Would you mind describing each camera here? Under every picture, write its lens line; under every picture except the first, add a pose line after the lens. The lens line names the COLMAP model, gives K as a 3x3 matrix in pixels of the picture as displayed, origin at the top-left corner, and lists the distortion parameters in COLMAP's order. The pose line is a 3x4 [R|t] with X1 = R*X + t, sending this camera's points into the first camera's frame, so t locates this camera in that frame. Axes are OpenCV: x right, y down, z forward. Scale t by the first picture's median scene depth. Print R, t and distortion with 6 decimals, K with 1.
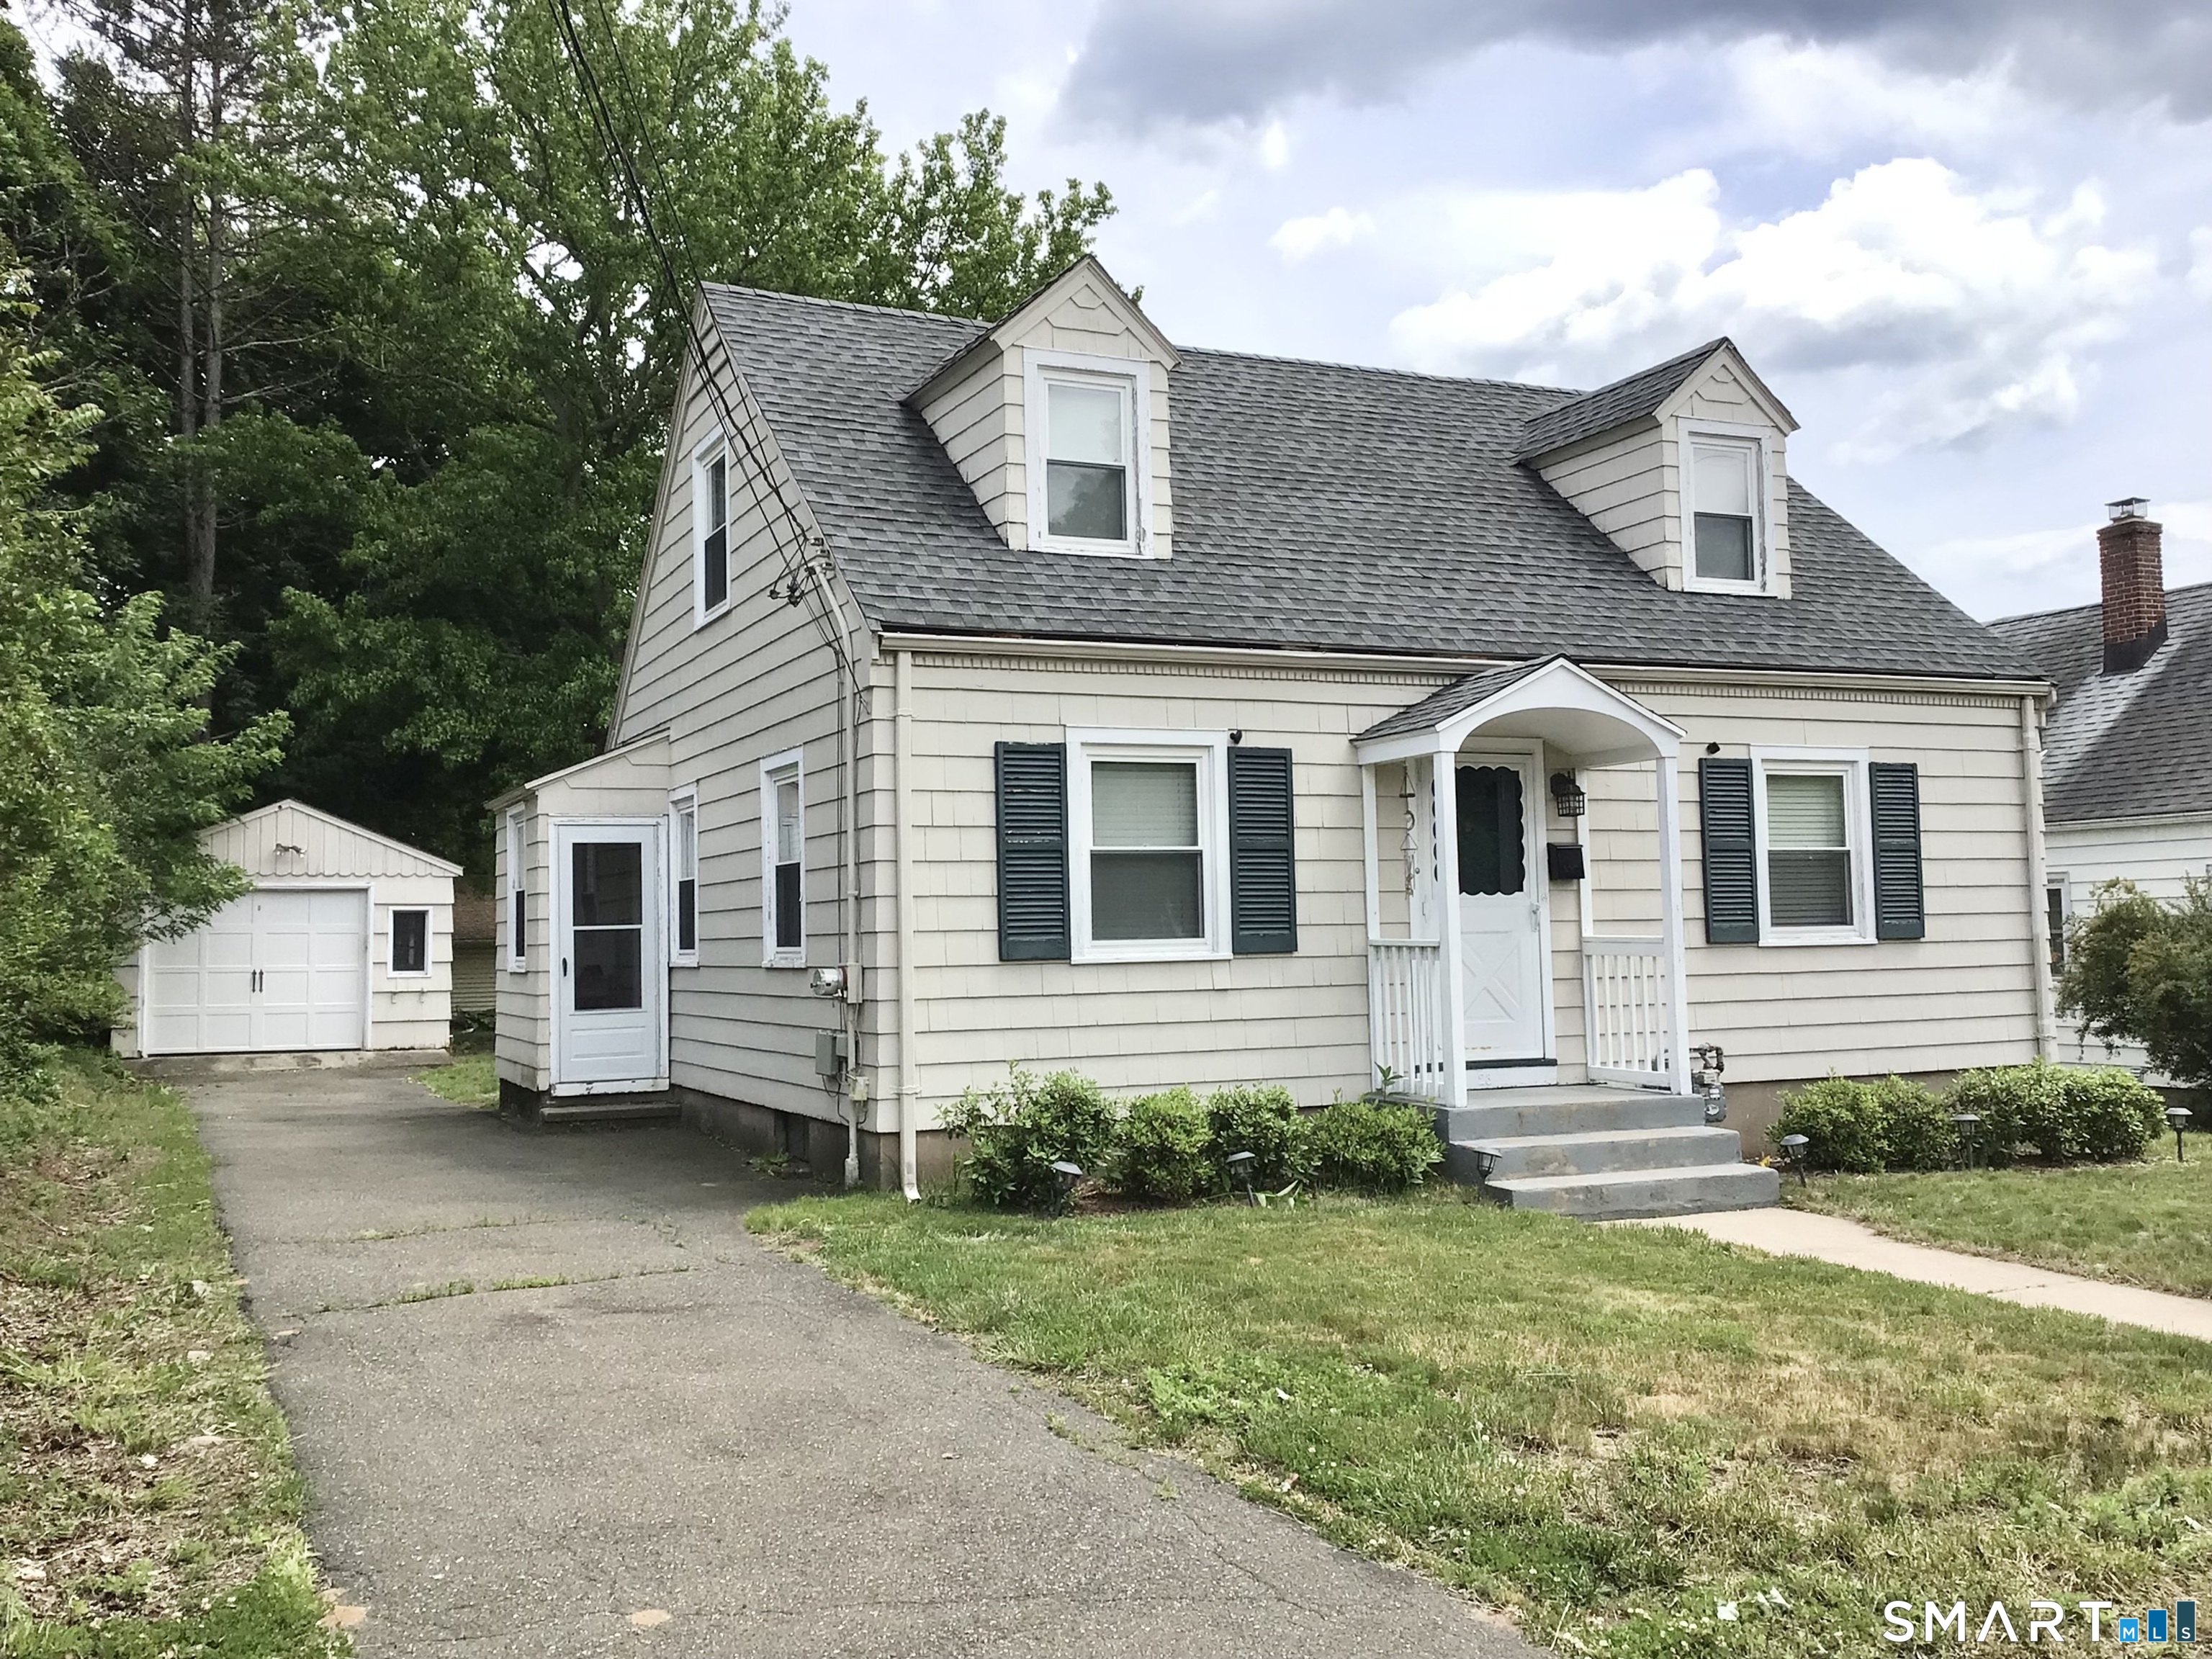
lens RADIAL K [[1978.9, 0, 1113.6], [0, 1978.9, 807.3], [0, 0, 1]] dist [0.086607, -0.109412]
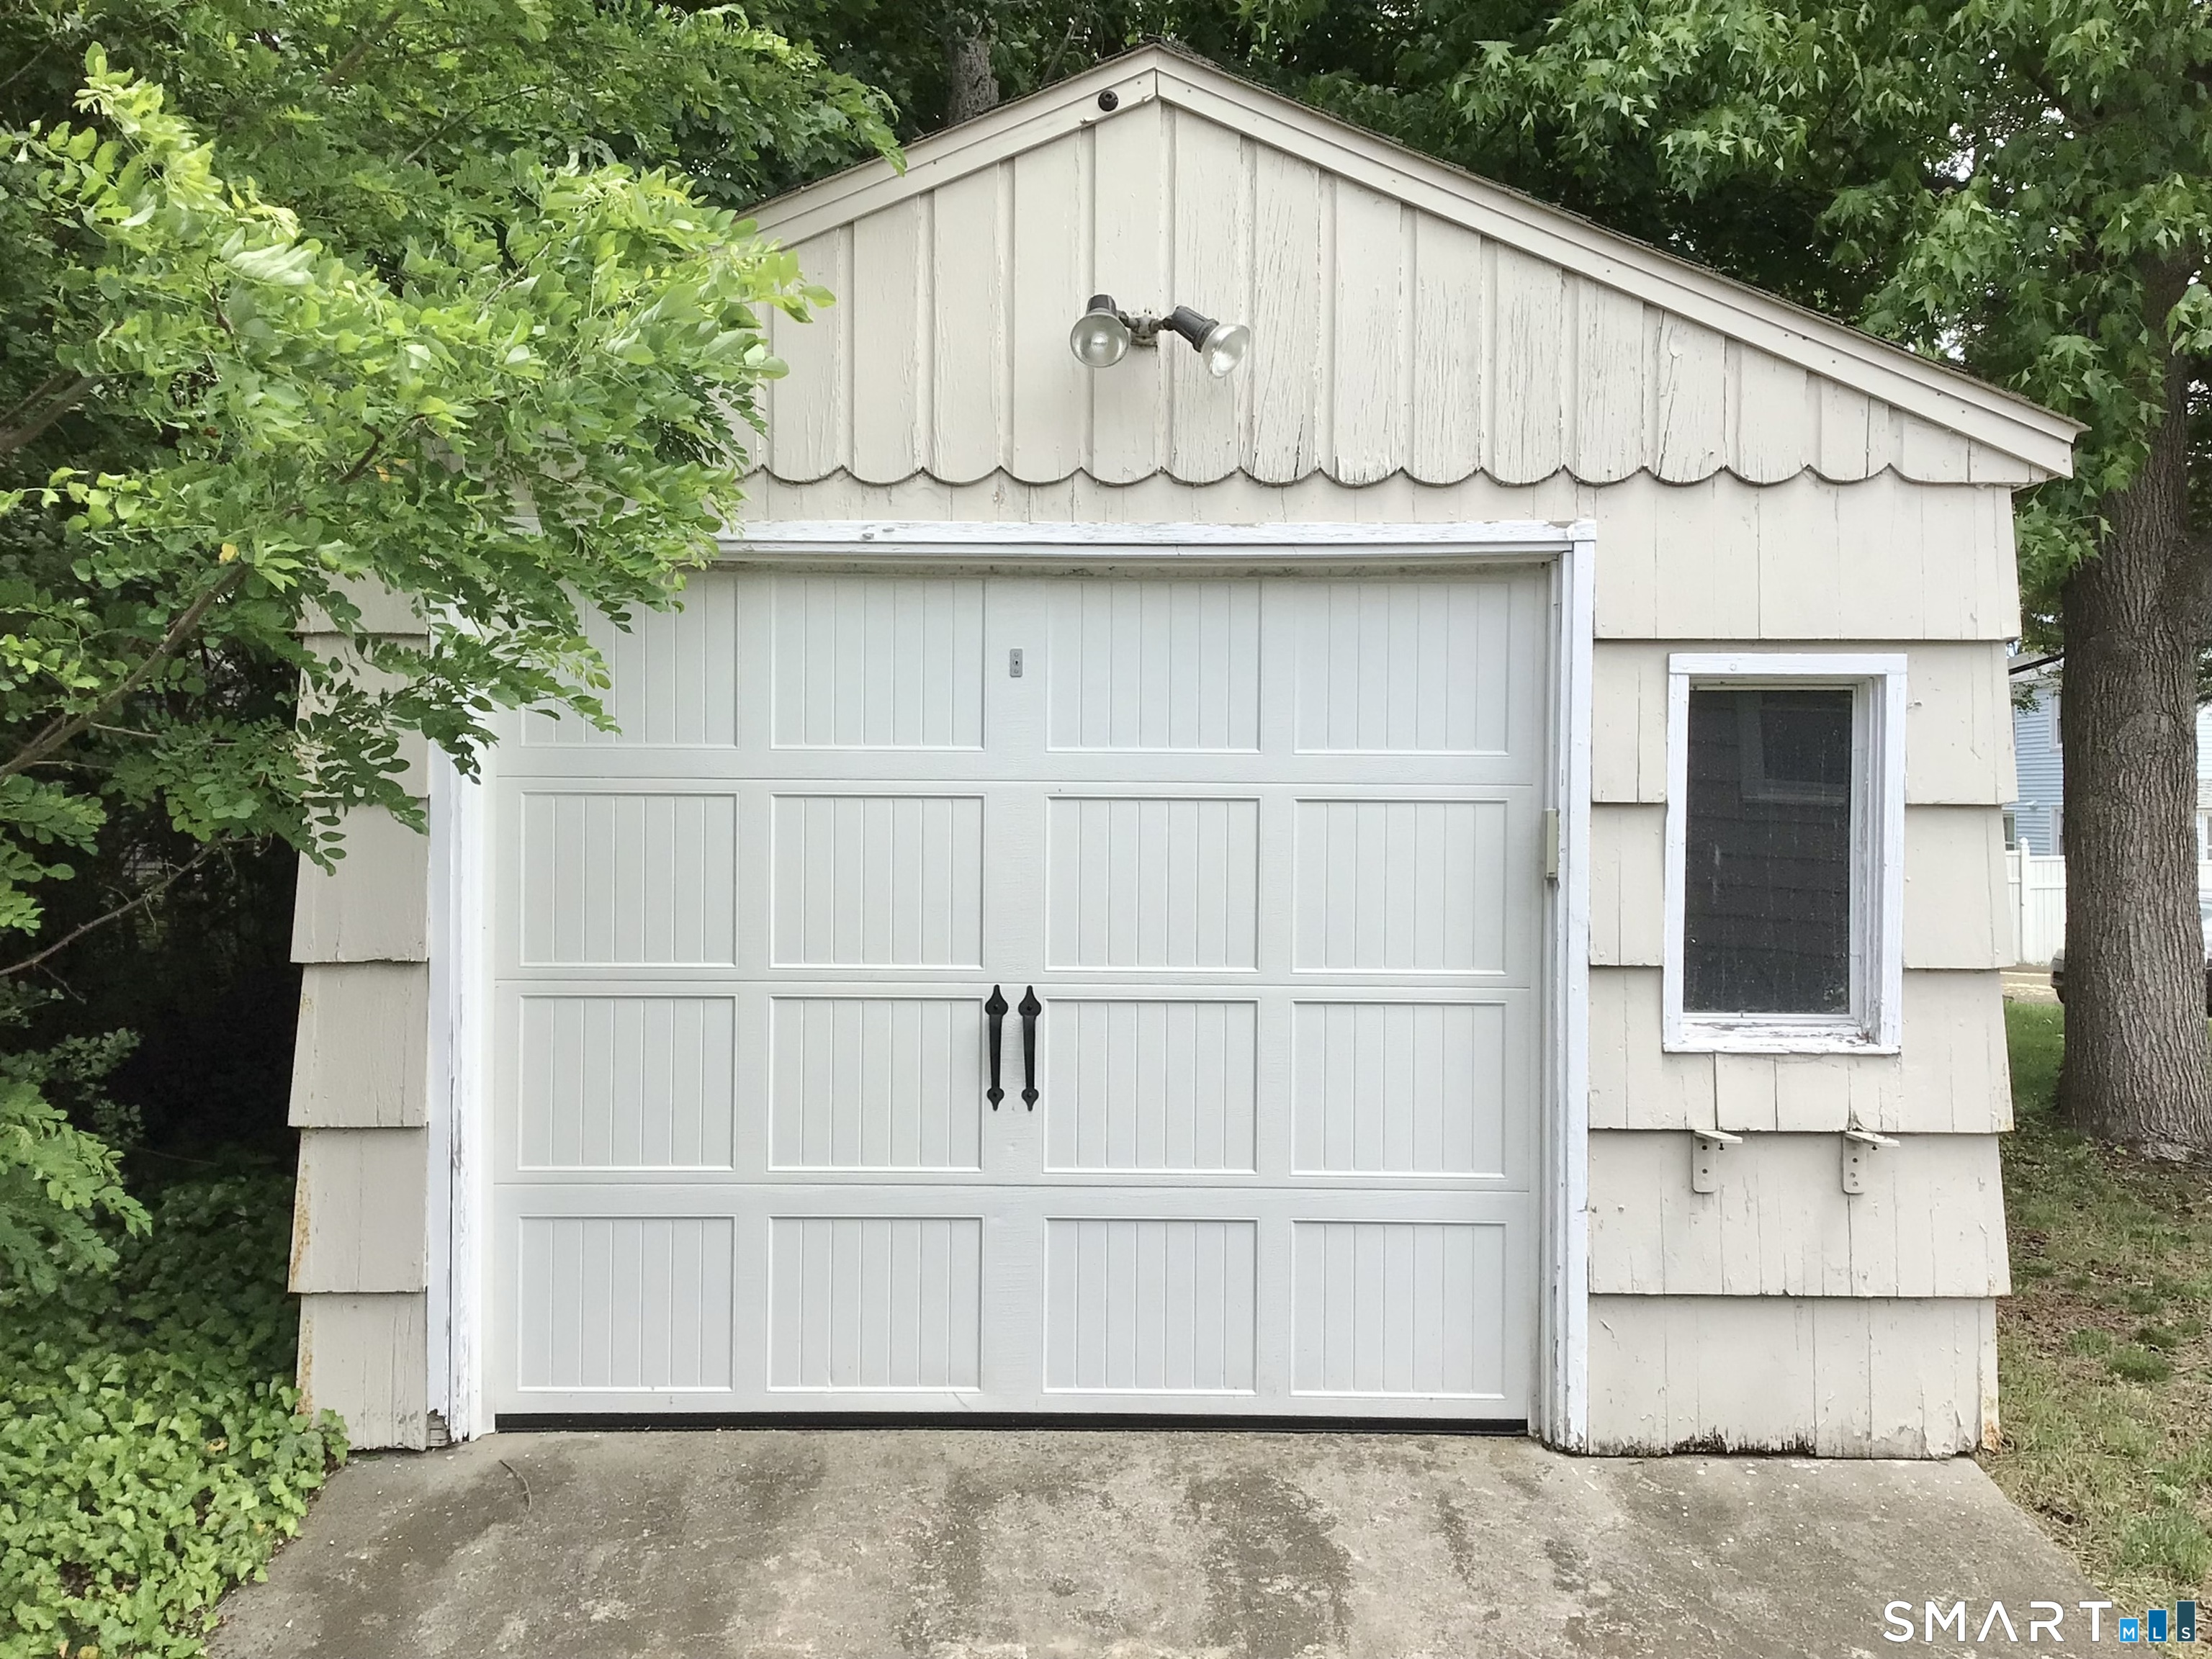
lens RADIAL K [[1978.9, 0, 1118.7], [0, 1978.9, 828.9], [0, 0, 1]] dist [0.086607, -0.109412]
pose [[0.916920, 0.020016, -0.398569, -0.529955], [0.014717, 0.996366, 0.083894, 0.078072], [0.398800, -0.082790, 0.913293, 1.285851]]
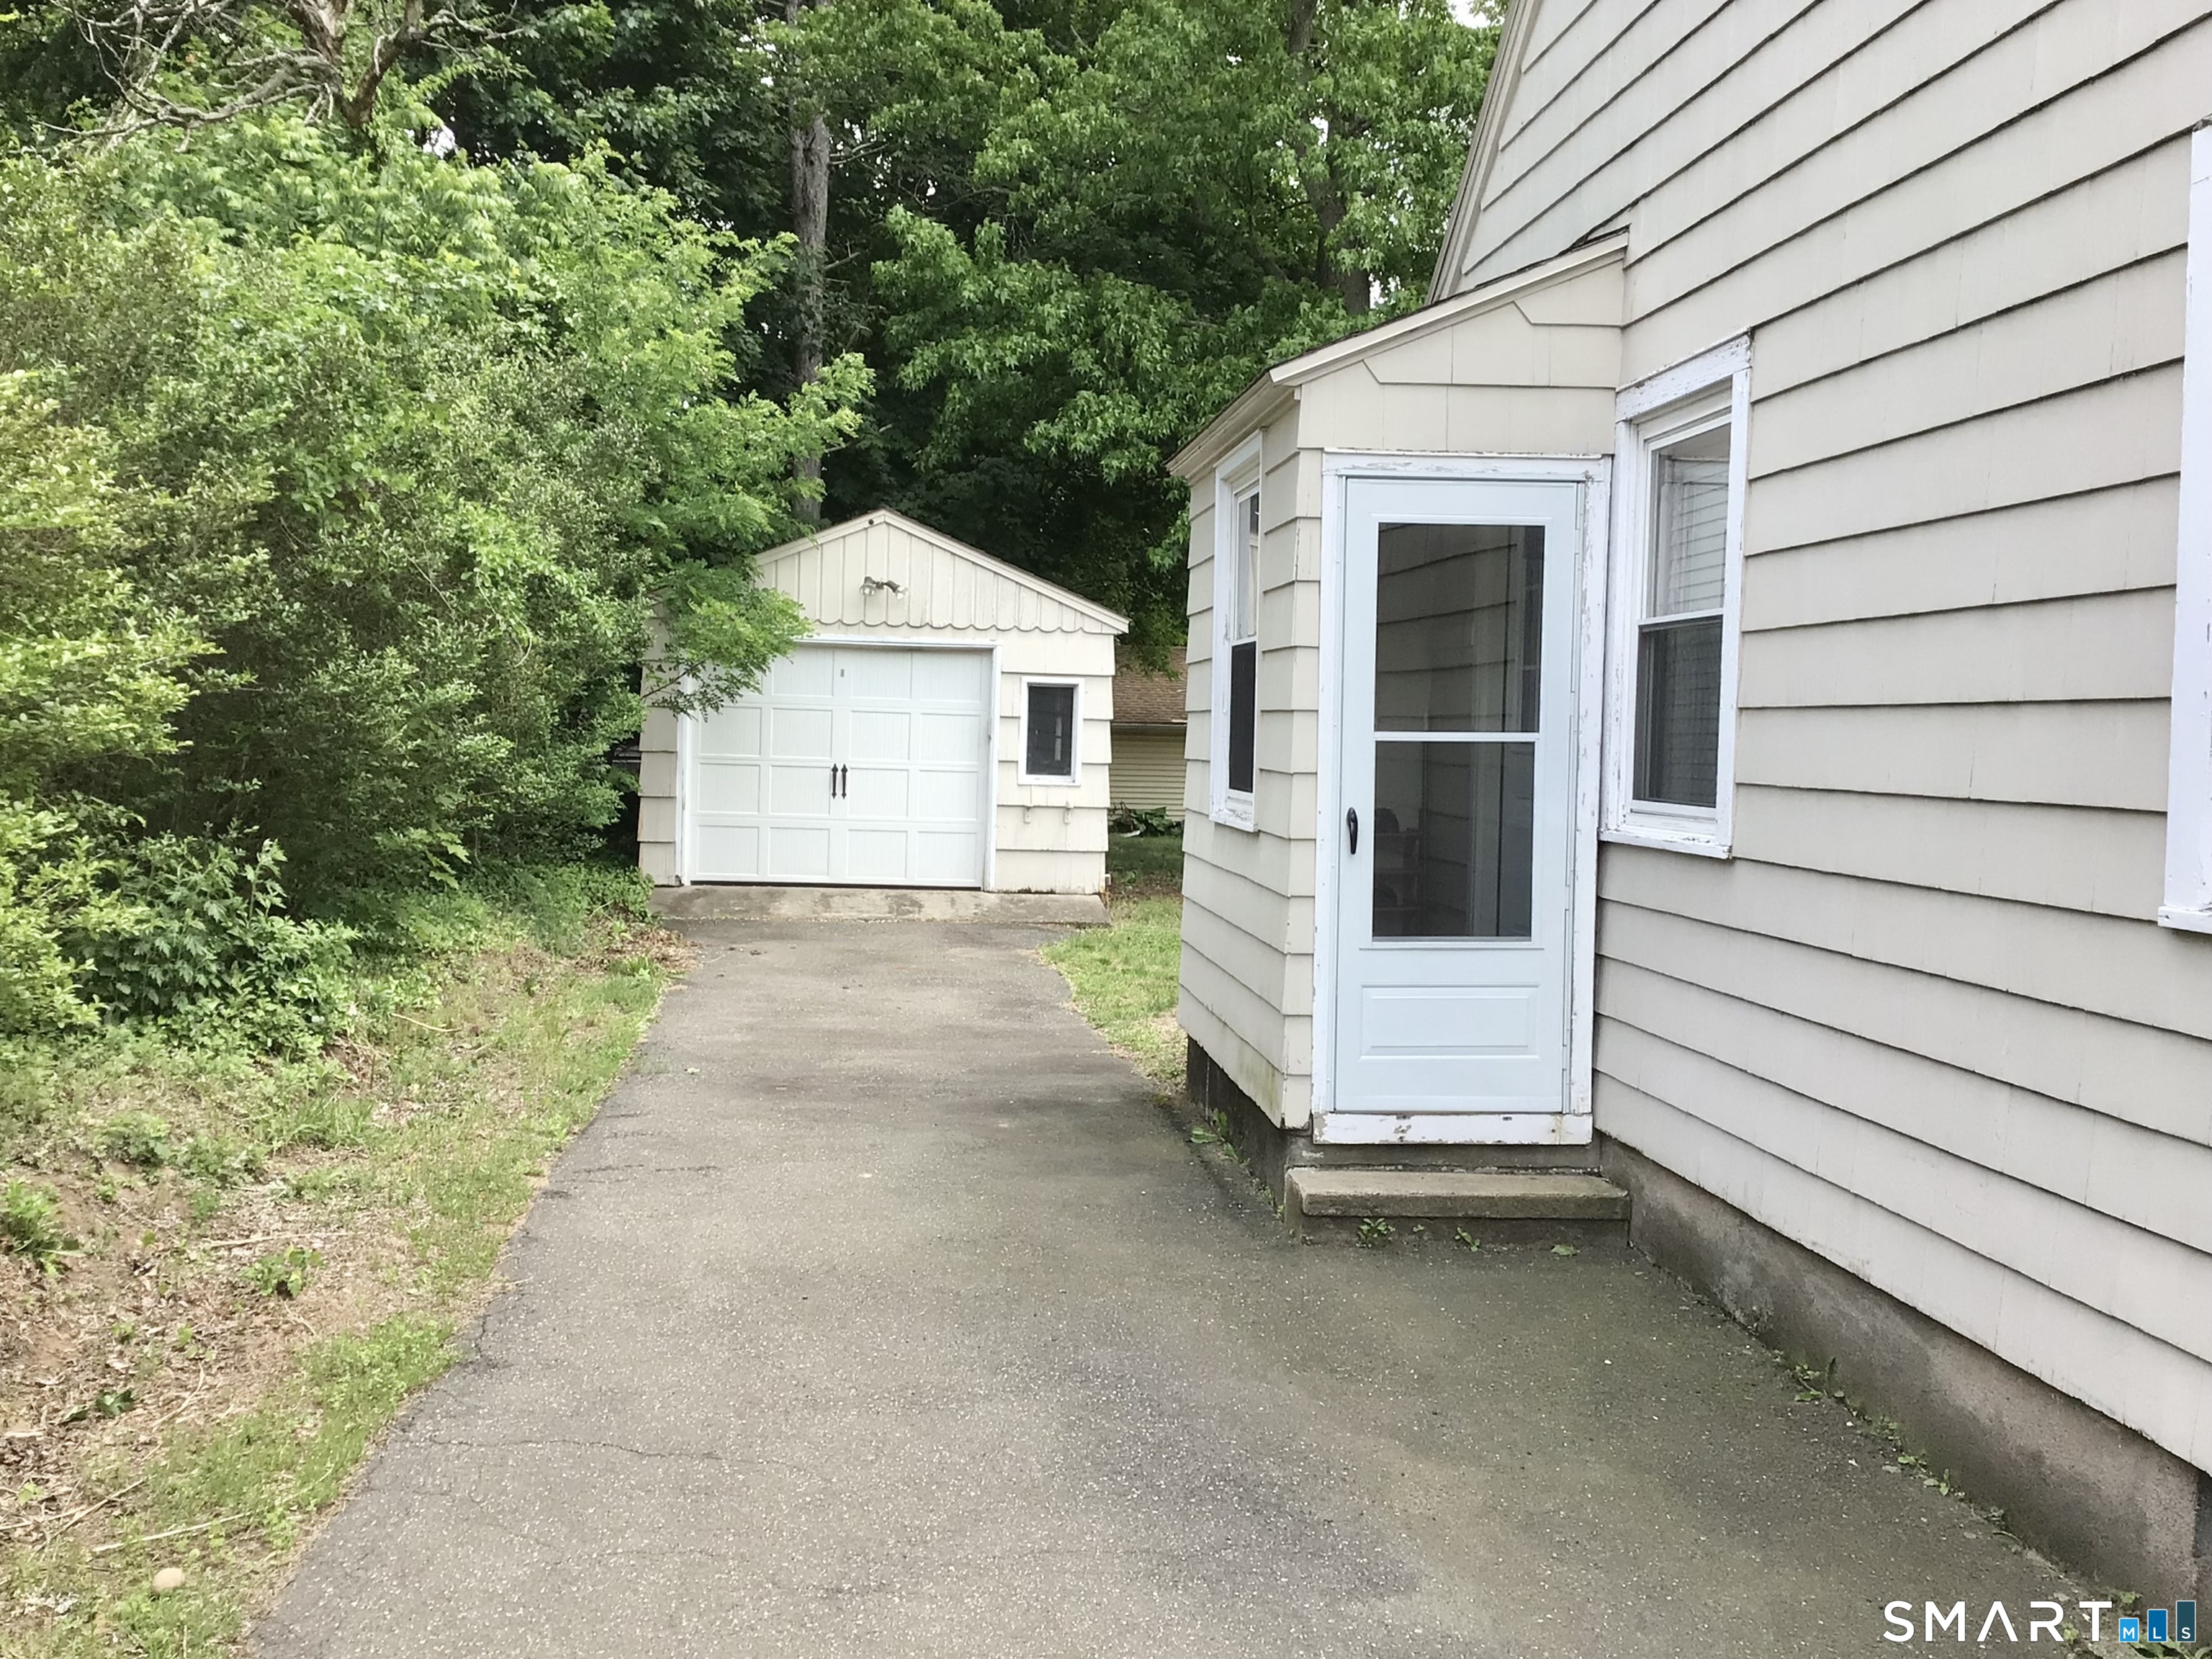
lens RADIAL K [[1978.9, 0, 1105.4], [0, 1978.9, 786.1], [0, 0, 1]] dist [0.086607, -0.109412]
pose [[0.946019, 0.047262, -0.320646, -0.197381], [-0.016328, 0.995004, 0.098487, 0.032722], [0.323698, -0.087935, 0.942065, 0.614860]]
